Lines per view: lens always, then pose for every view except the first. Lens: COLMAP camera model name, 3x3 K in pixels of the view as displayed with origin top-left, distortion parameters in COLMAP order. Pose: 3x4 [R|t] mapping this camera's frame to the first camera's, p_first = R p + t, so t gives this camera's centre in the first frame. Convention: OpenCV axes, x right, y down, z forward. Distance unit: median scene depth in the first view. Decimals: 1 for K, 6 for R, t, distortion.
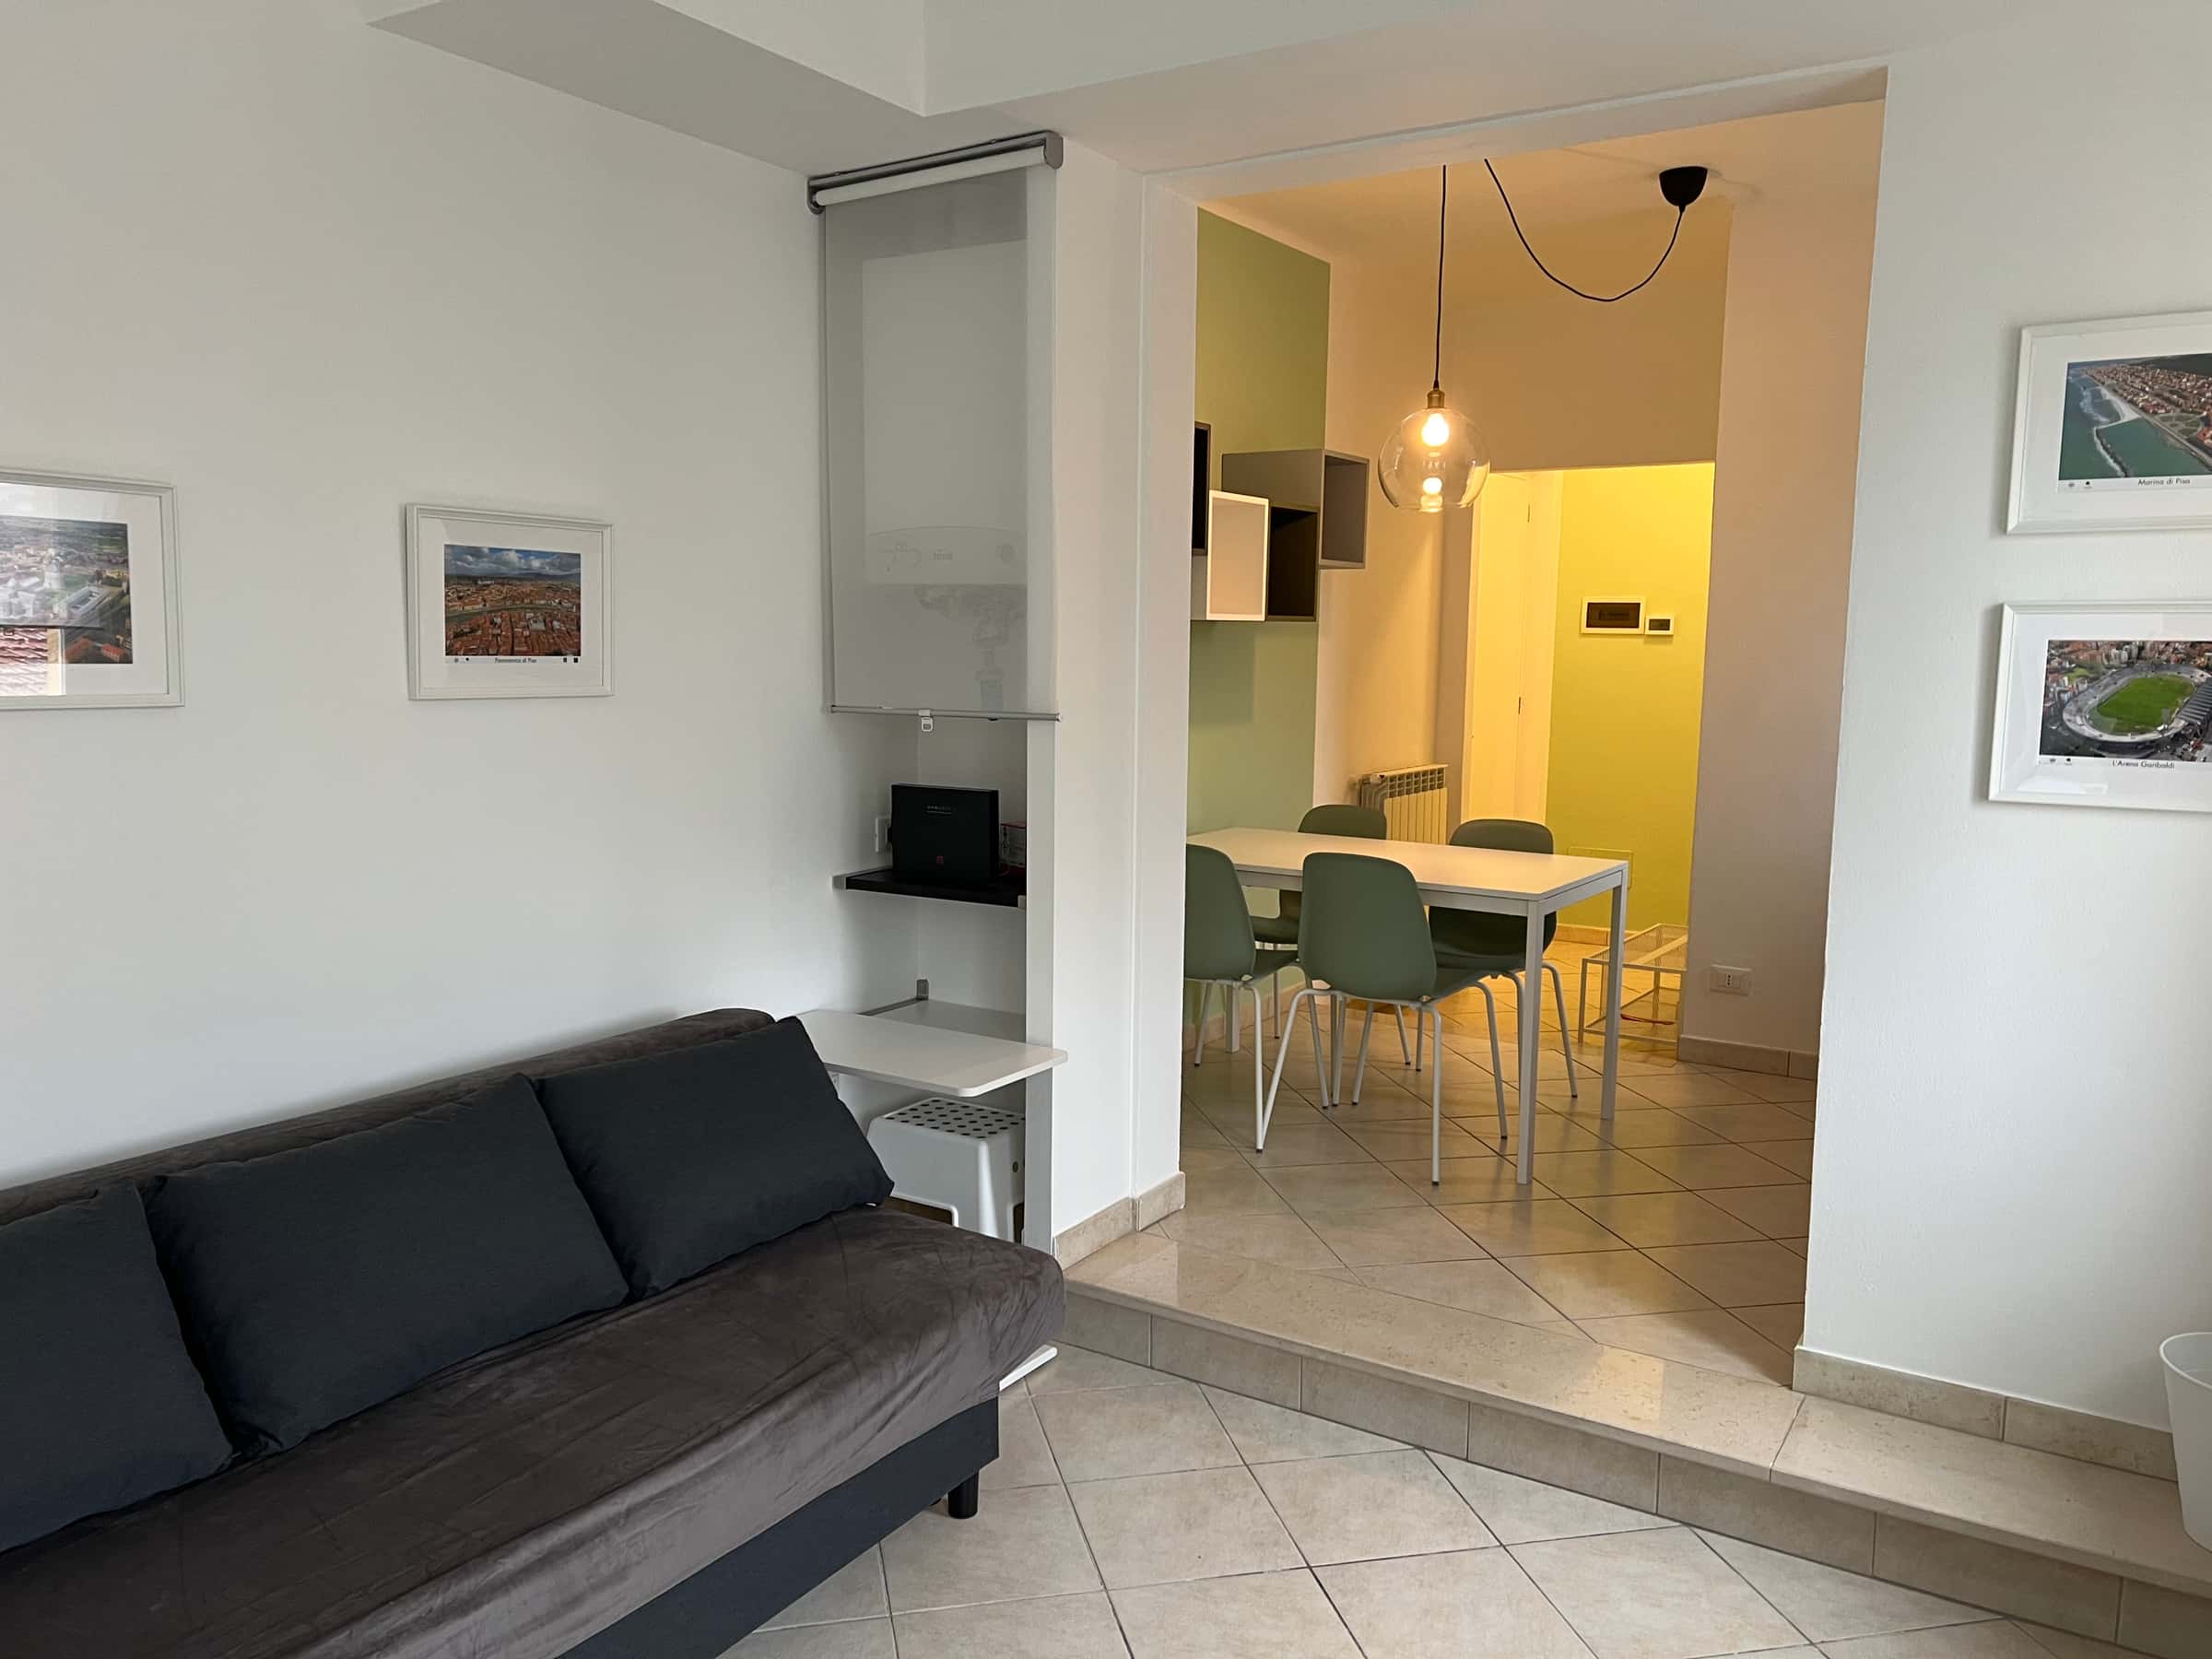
lens RADIAL K [[1678.2, 0, 1098.5], [0, 1678.2, 844.4], [0, 0, 1]] dist [0.068556, -0.077558]
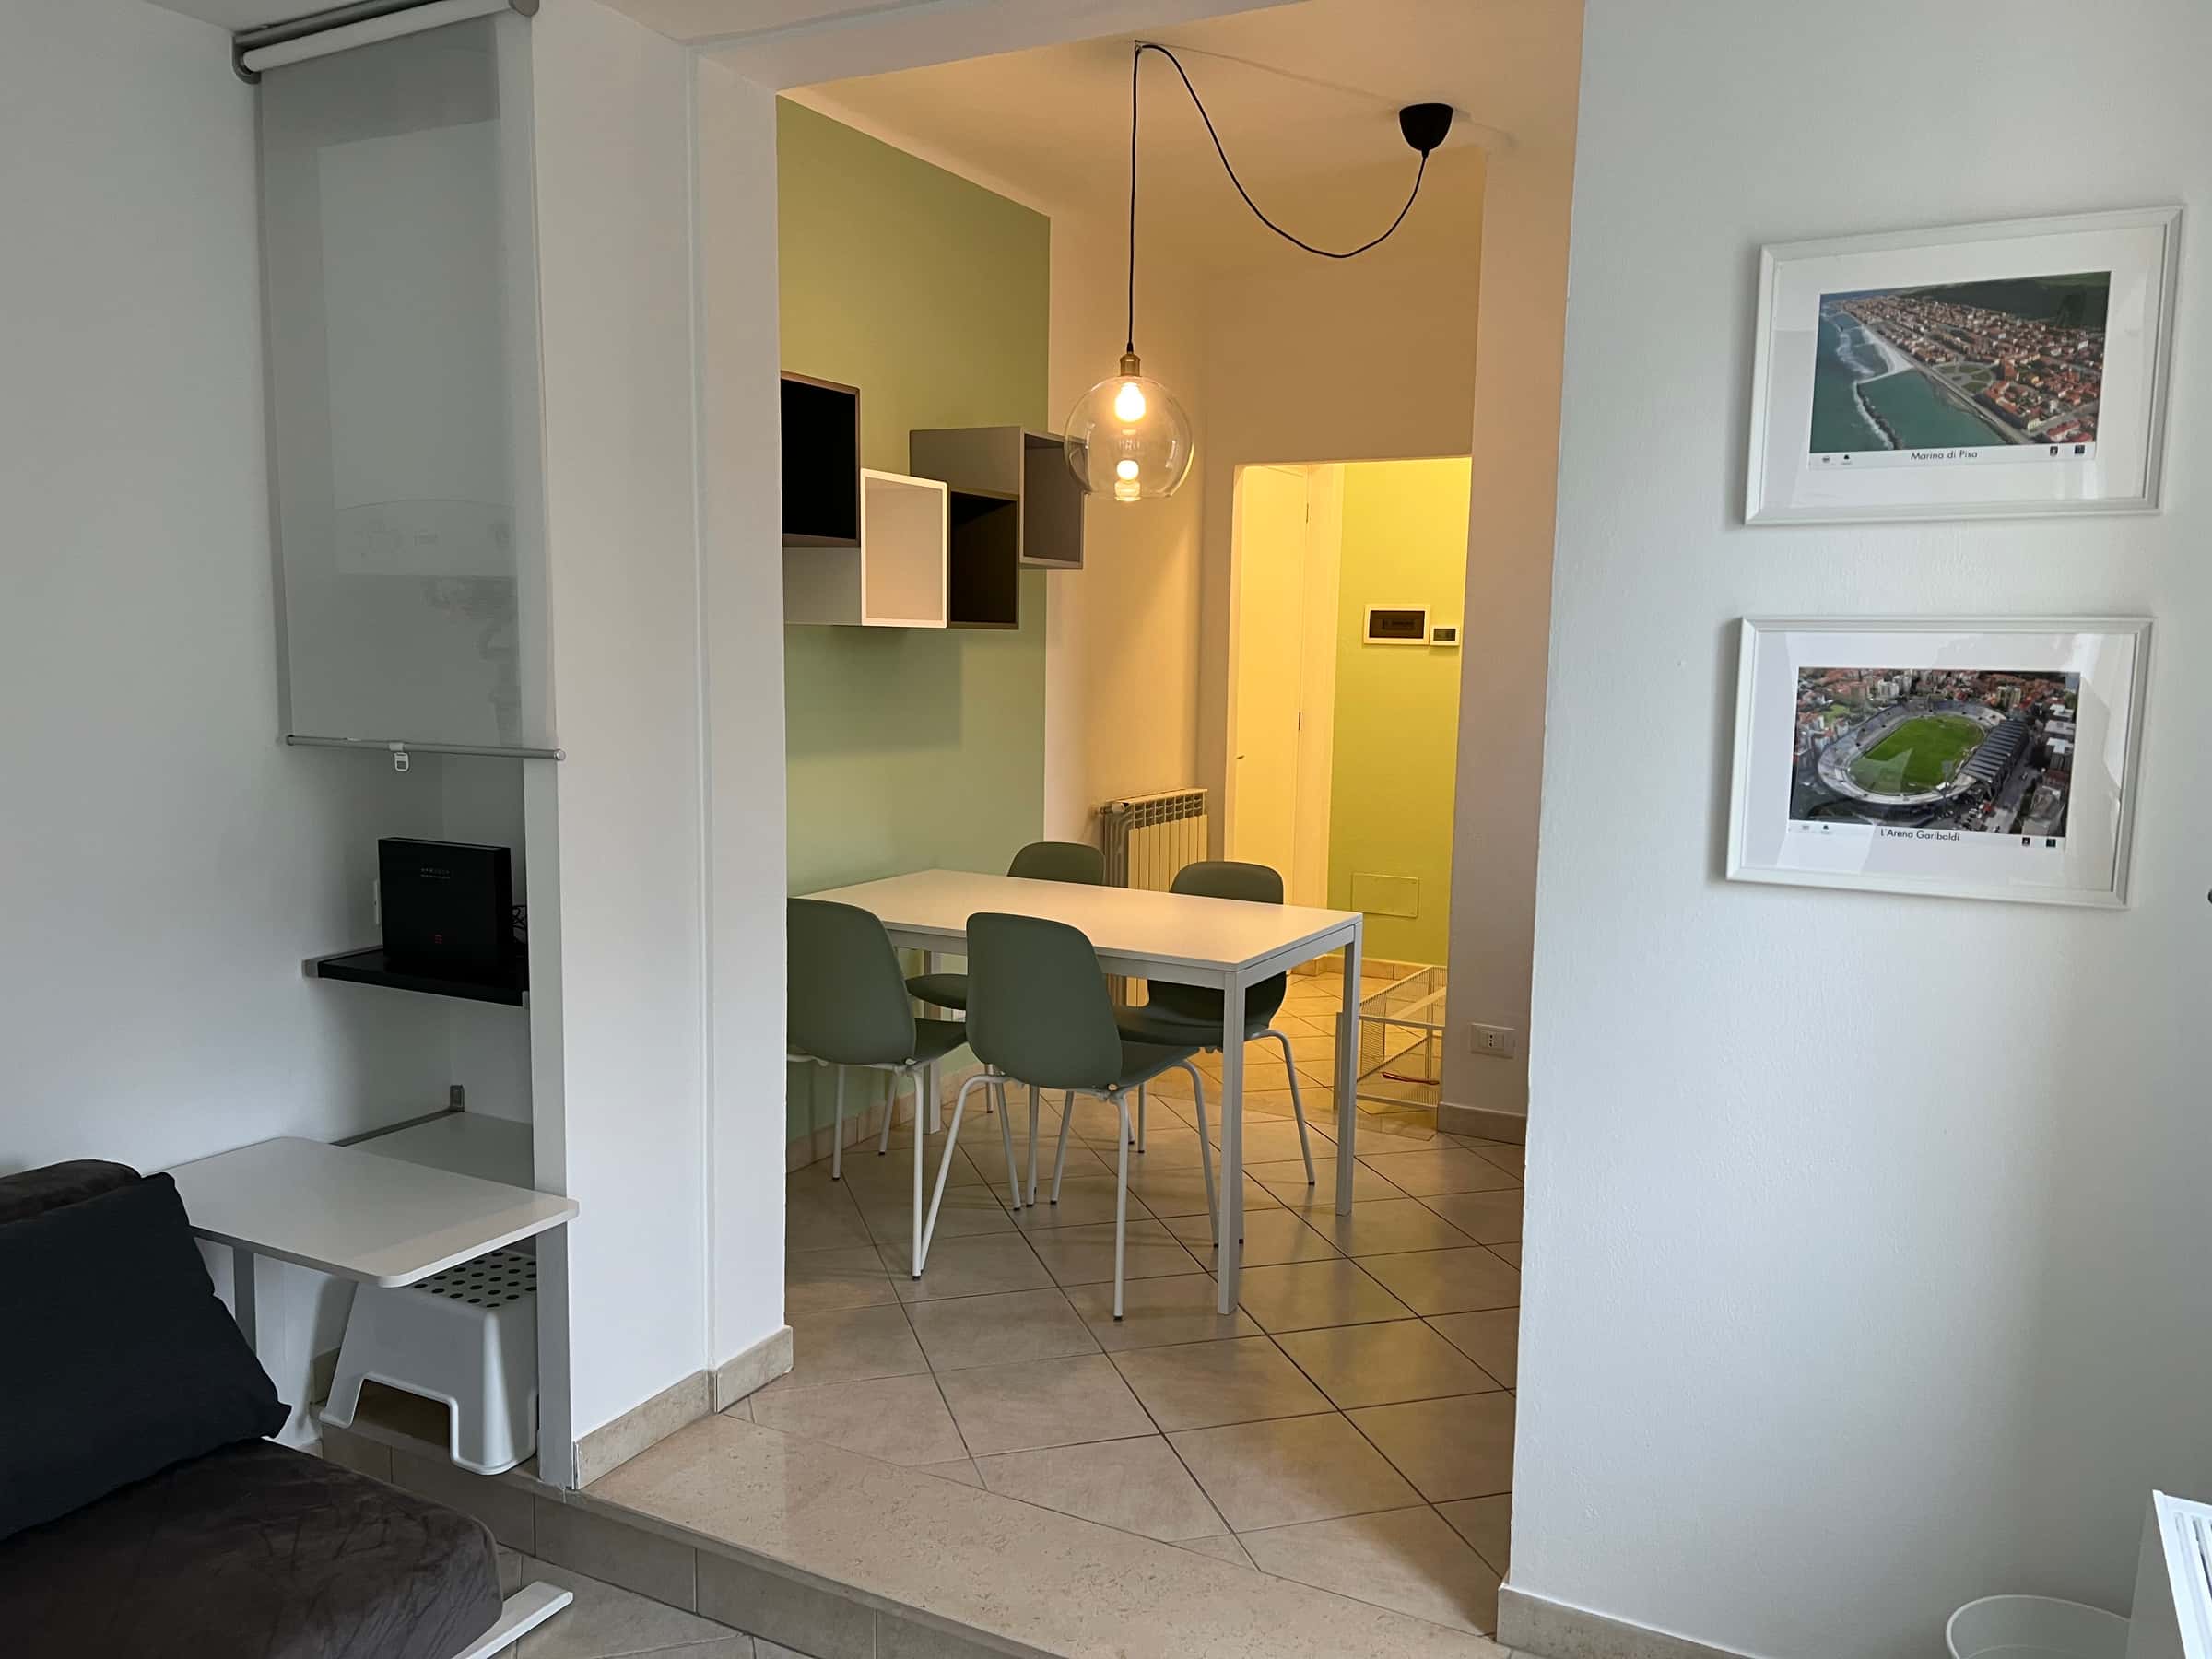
lens RADIAL K [[1678.2, 0, 1112.1], [0, 1678.2, 842.5], [0, 0, 1]] dist [0.068556, -0.077558]
pose [[0.995753, -0.004546, 0.091948, 0.134694], [0.004787, 0.999986, -0.002395, -0.030441], [-0.091936, 0.002825, 0.995761, 0.203928]]
